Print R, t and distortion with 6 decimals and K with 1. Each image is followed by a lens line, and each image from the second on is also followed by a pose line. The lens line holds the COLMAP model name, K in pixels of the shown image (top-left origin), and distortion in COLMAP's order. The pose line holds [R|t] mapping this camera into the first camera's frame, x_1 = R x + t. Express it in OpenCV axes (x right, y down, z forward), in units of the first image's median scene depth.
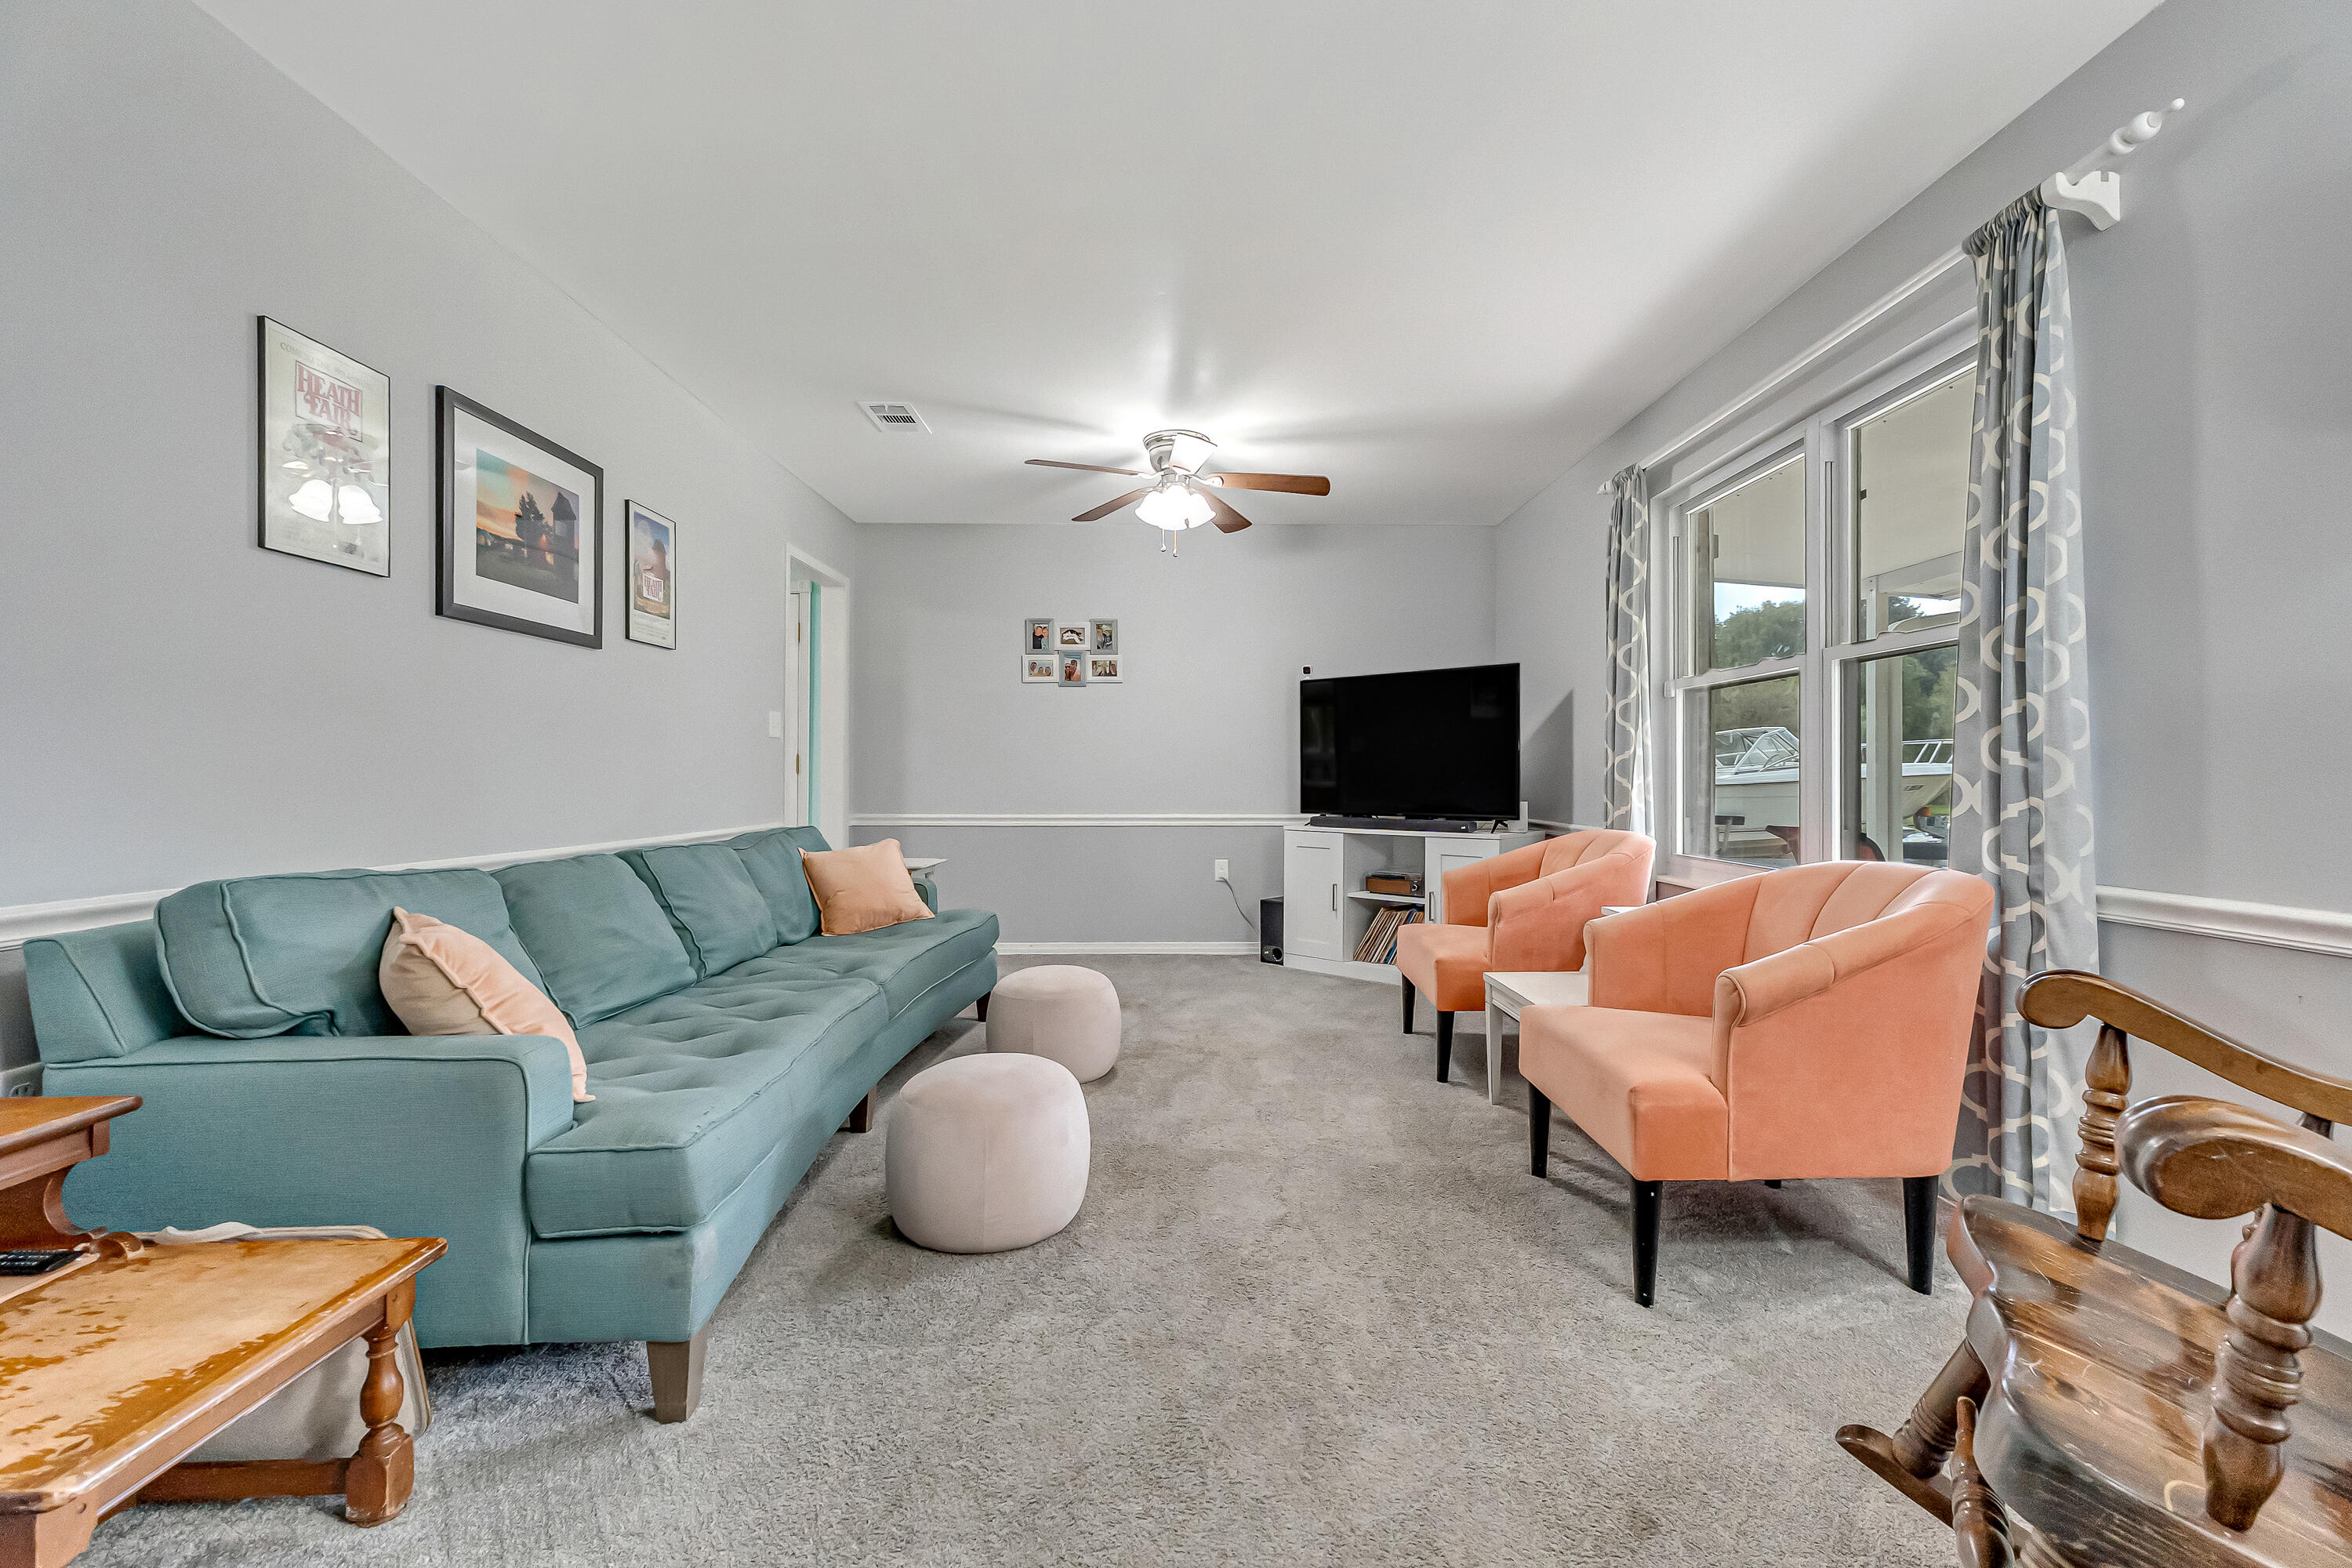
lens RADIAL K [[994.5, 0, 1201.7], [0, 994.5, 779.5], [0, 0, 1]] dist [0.006701, 0.000297]
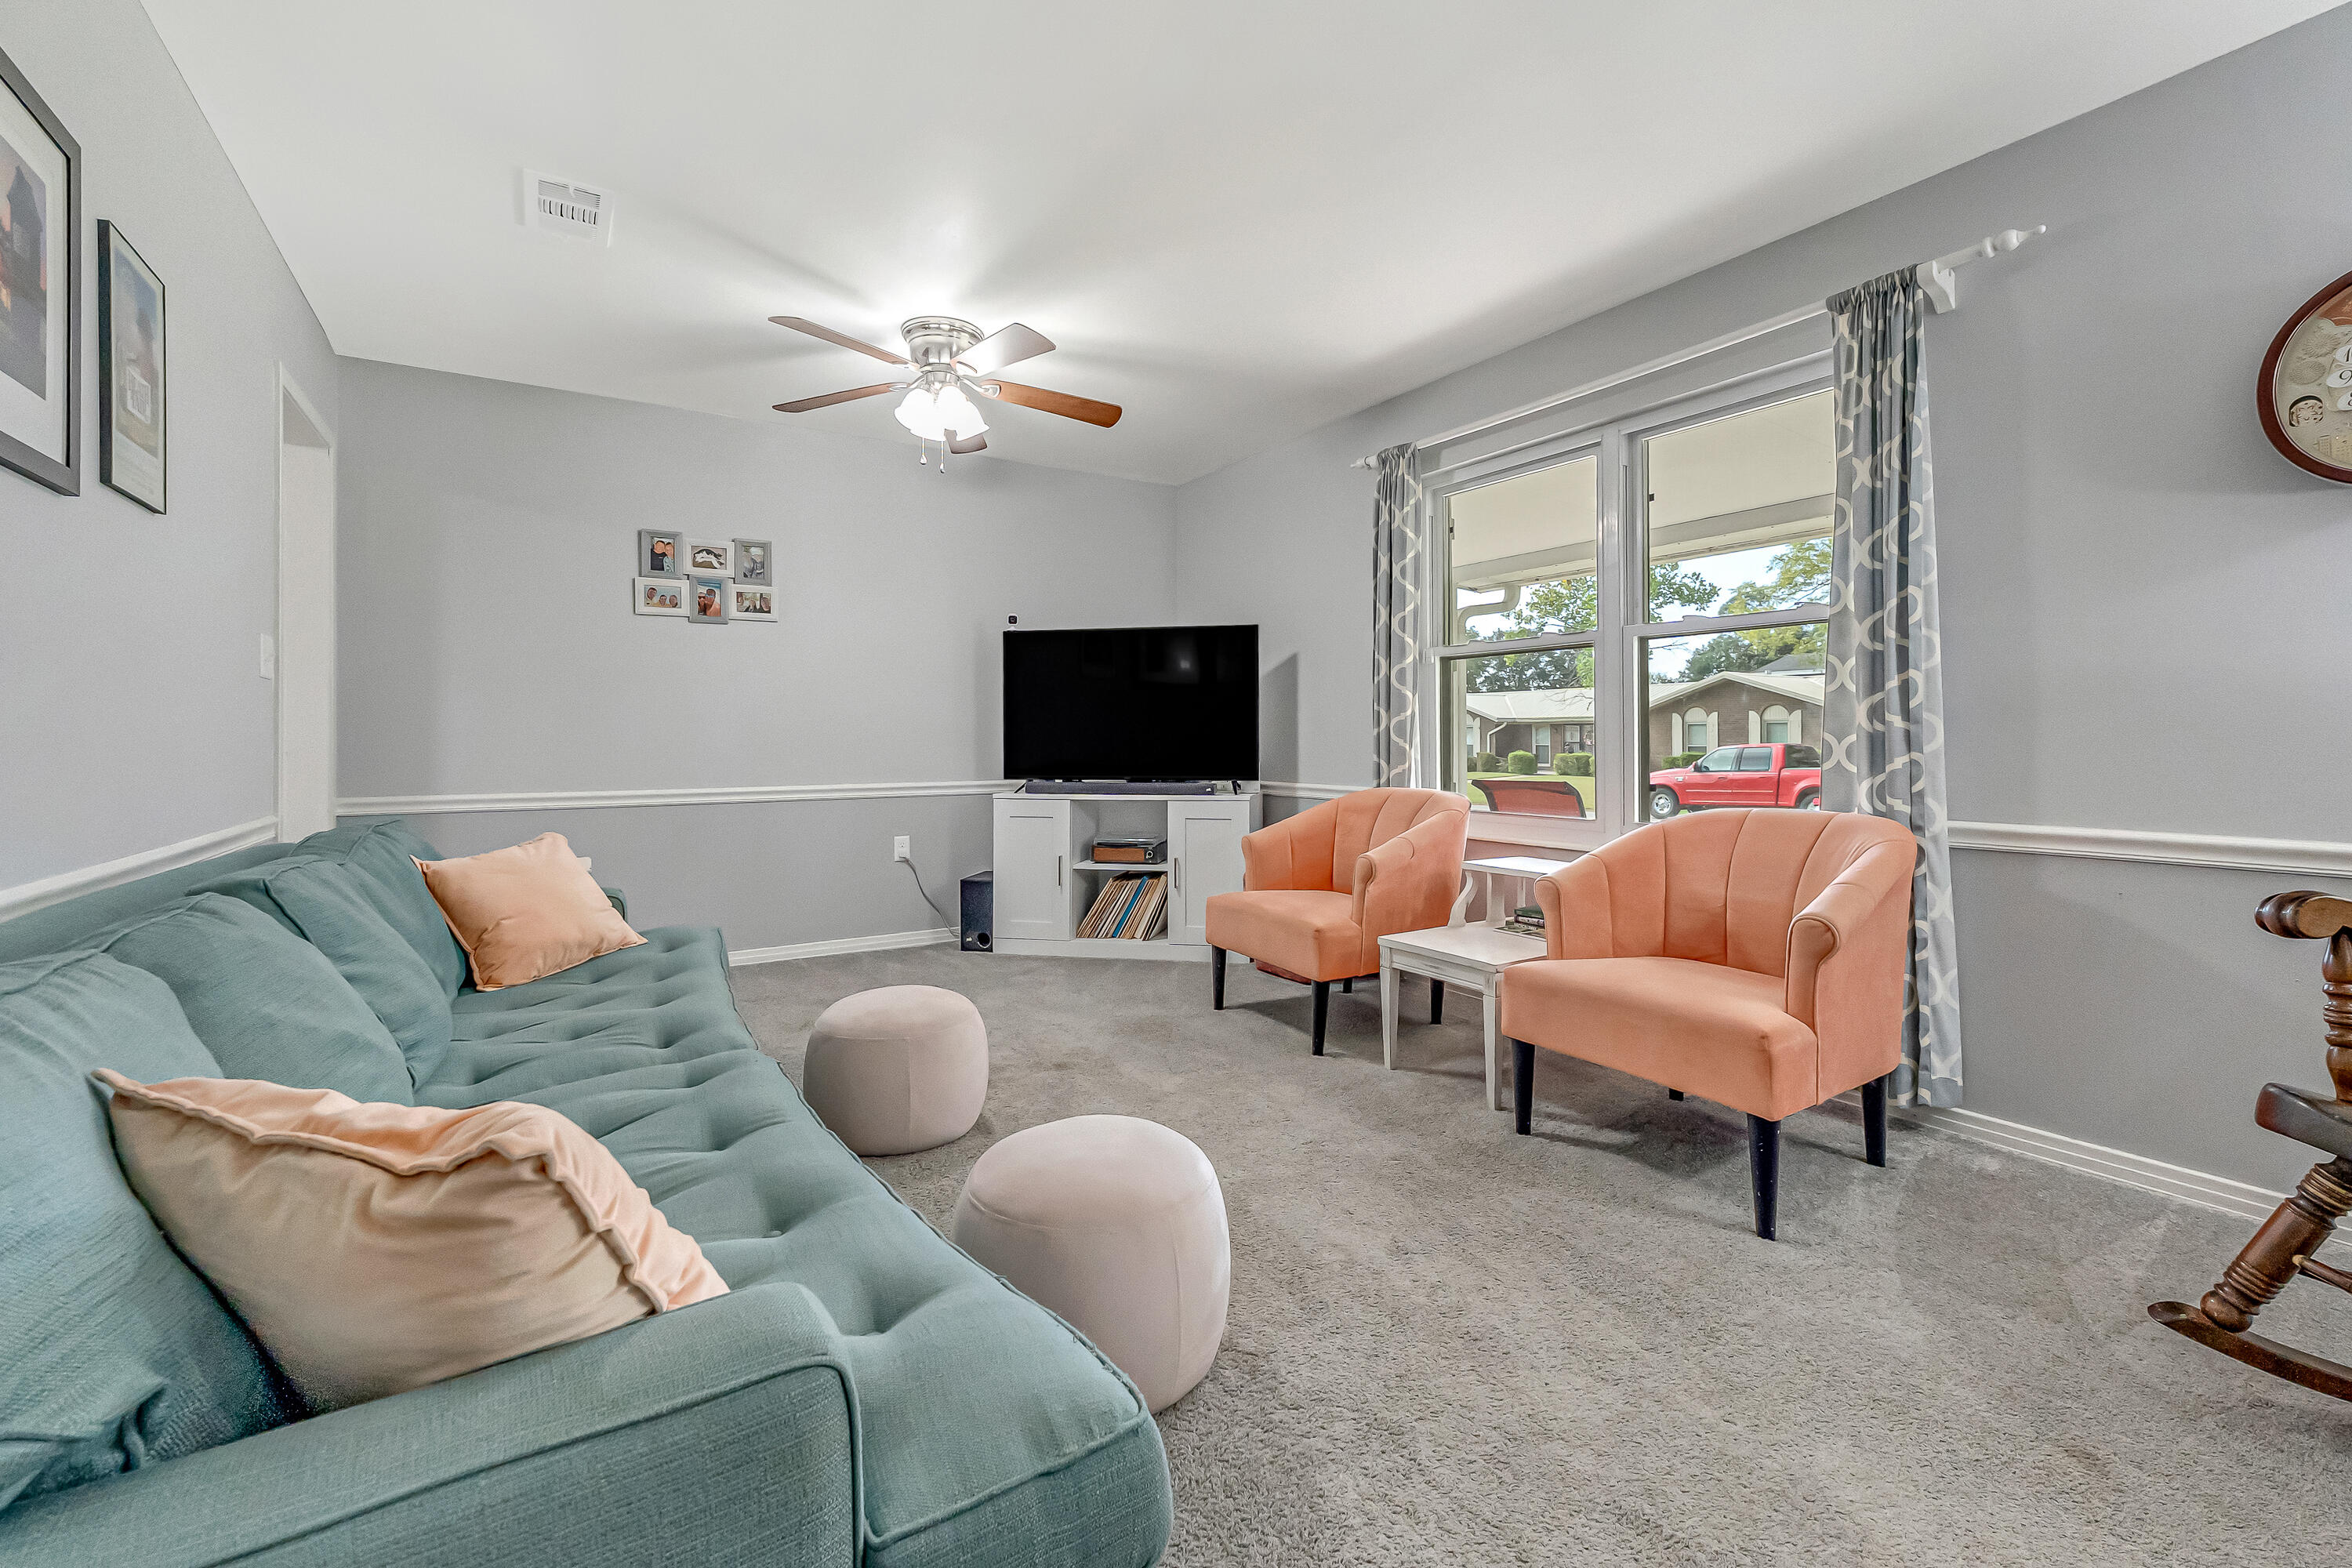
lens RADIAL K [[994.5, 0, 1182.0], [0, 994.5, 739.3], [0, 0, 1]] dist [0.006701, 0.000297]
pose [[0.854226, -0.003630, 0.519889, -0.338473], [0.004542, 0.999990, -0.000482, -0.001248], [-0.519881, 0.002773, 0.854234, 0.226081]]
